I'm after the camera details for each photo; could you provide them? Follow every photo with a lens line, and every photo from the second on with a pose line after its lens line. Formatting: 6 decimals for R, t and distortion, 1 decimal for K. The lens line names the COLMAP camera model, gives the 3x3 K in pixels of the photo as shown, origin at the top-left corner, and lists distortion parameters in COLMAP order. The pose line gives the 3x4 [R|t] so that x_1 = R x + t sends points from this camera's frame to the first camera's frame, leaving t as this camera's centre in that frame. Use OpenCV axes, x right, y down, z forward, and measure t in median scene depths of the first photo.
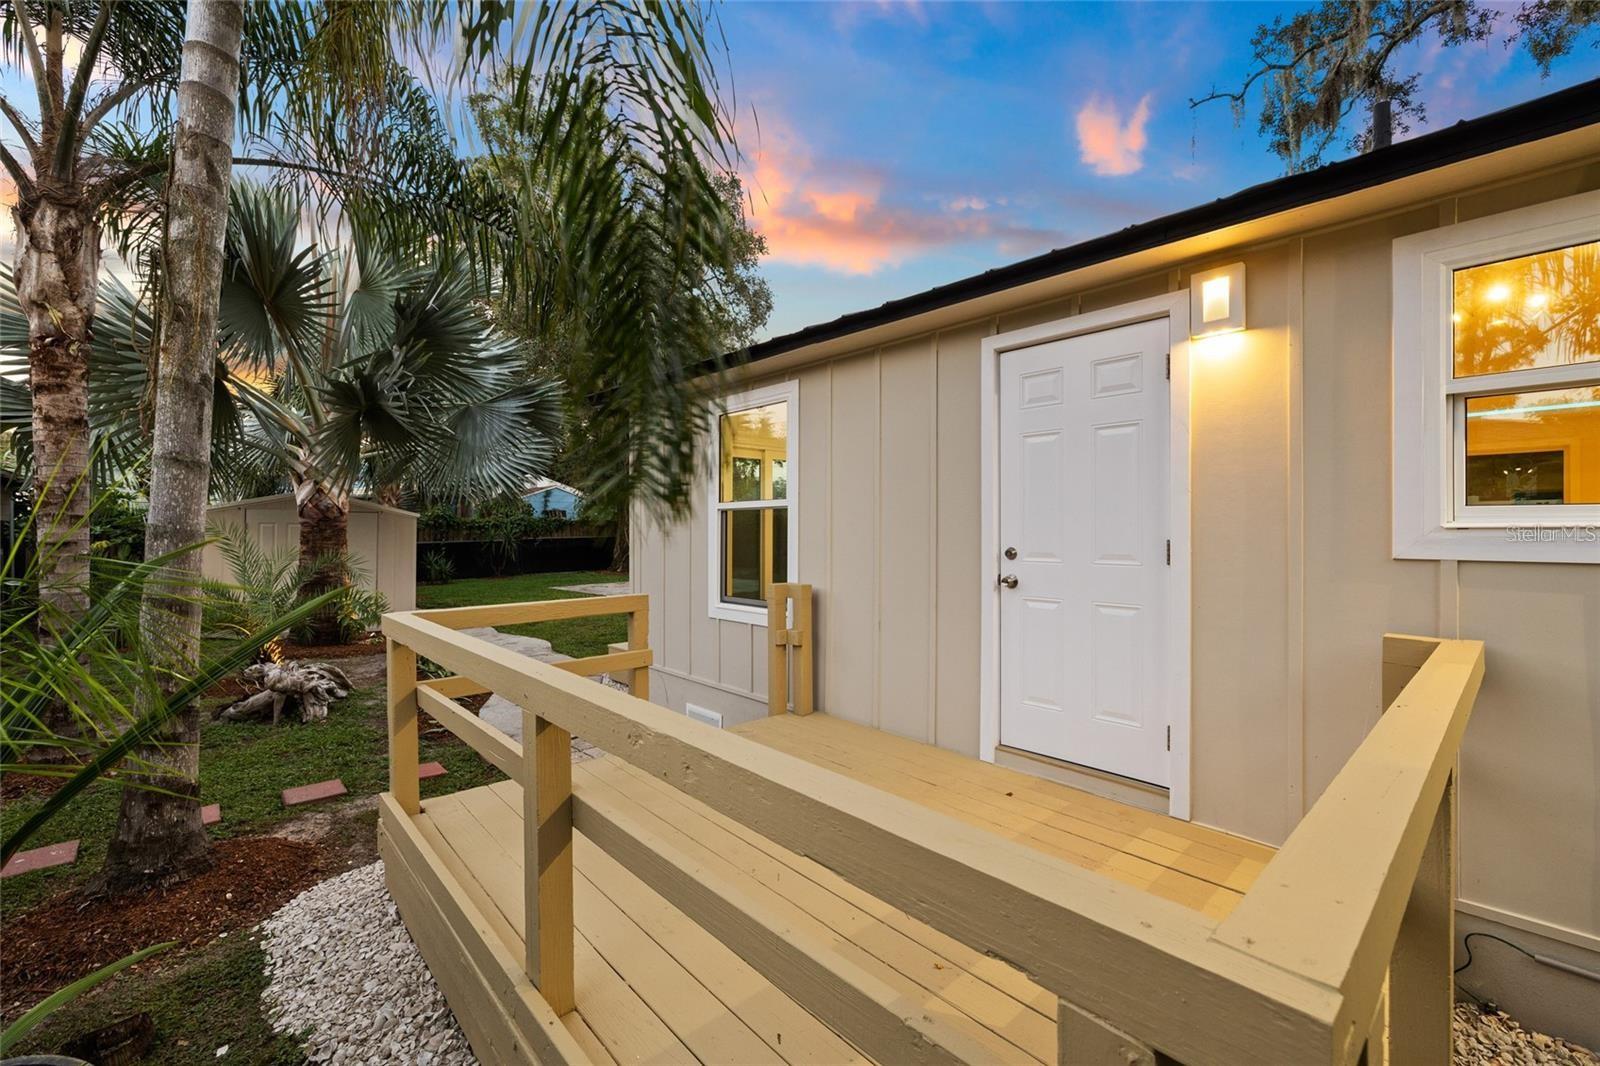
lens RADIAL K [[679.4, 0, 801.9], [0, 679.4, 530.2], [0, 0, 1]] dist [0.000915, 0.000111]
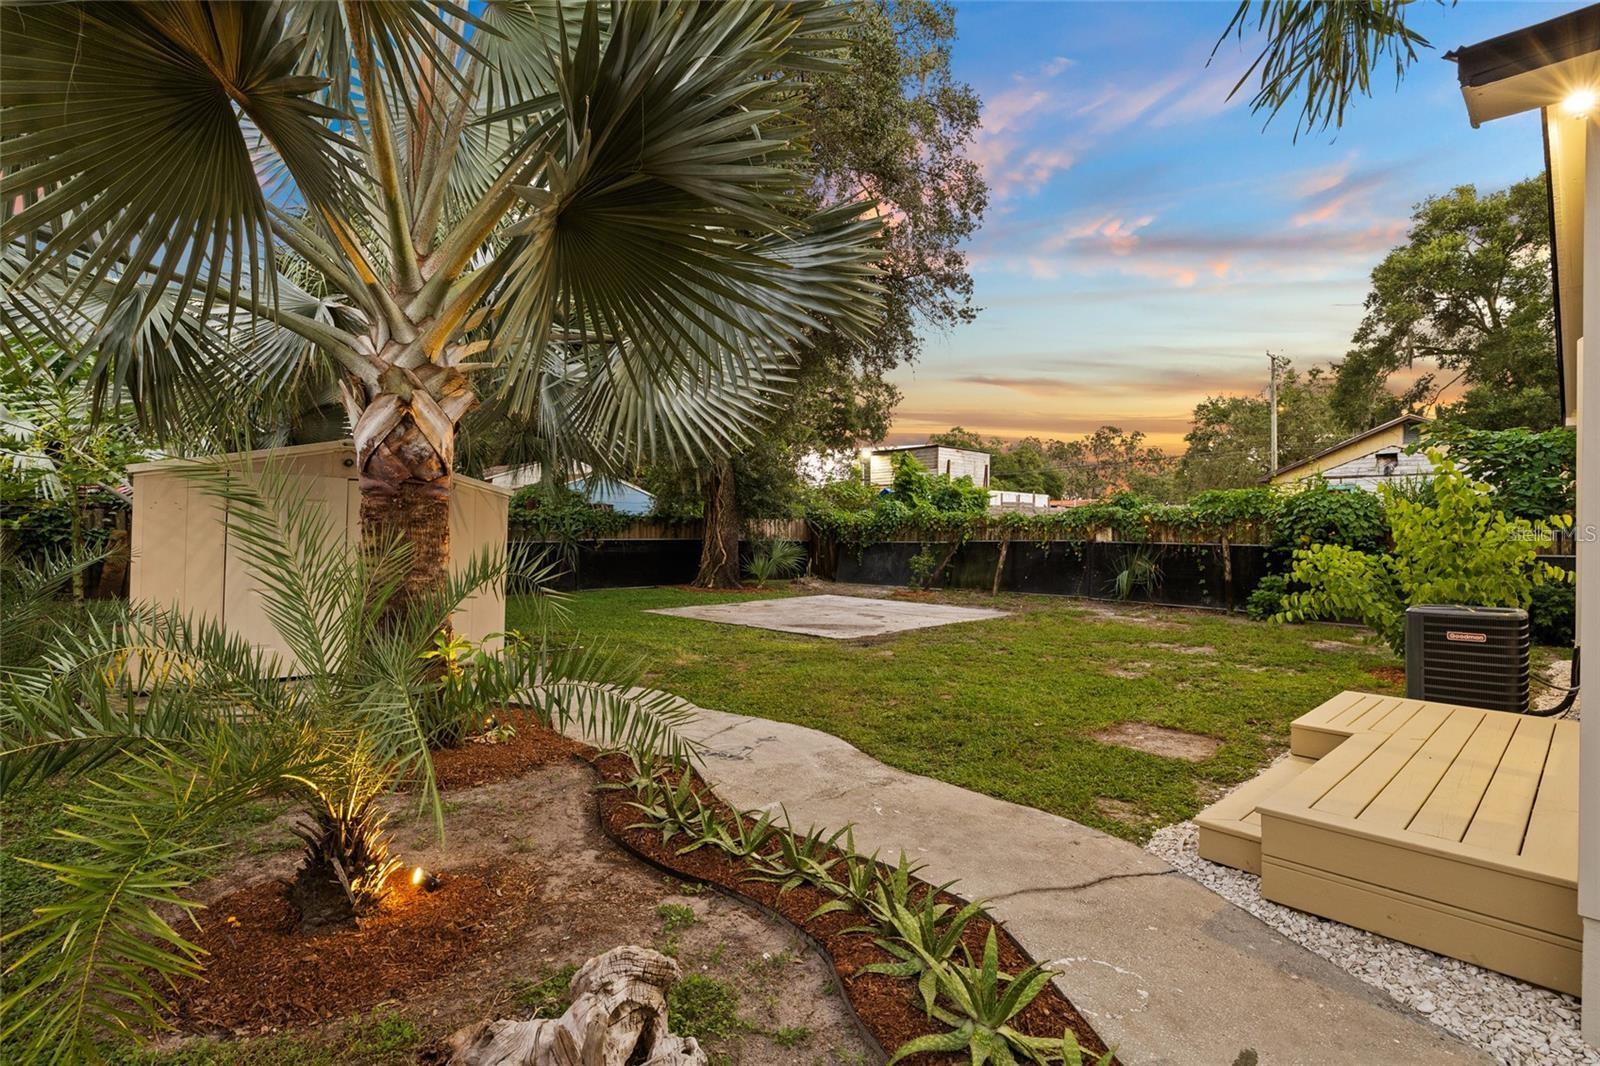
lens RADIAL K [[735.1, 0, 798.8], [0, 735.1, 541.4], [0, 0, 1]] dist [-0.000141, -0.000066]
pose [[0.999886, 0.008866, 0.012252, -0.440195], [-0.008916, 0.999952, 0.004028, 0.021603], [-0.012216, -0.004137, 0.999917, 0.482180]]
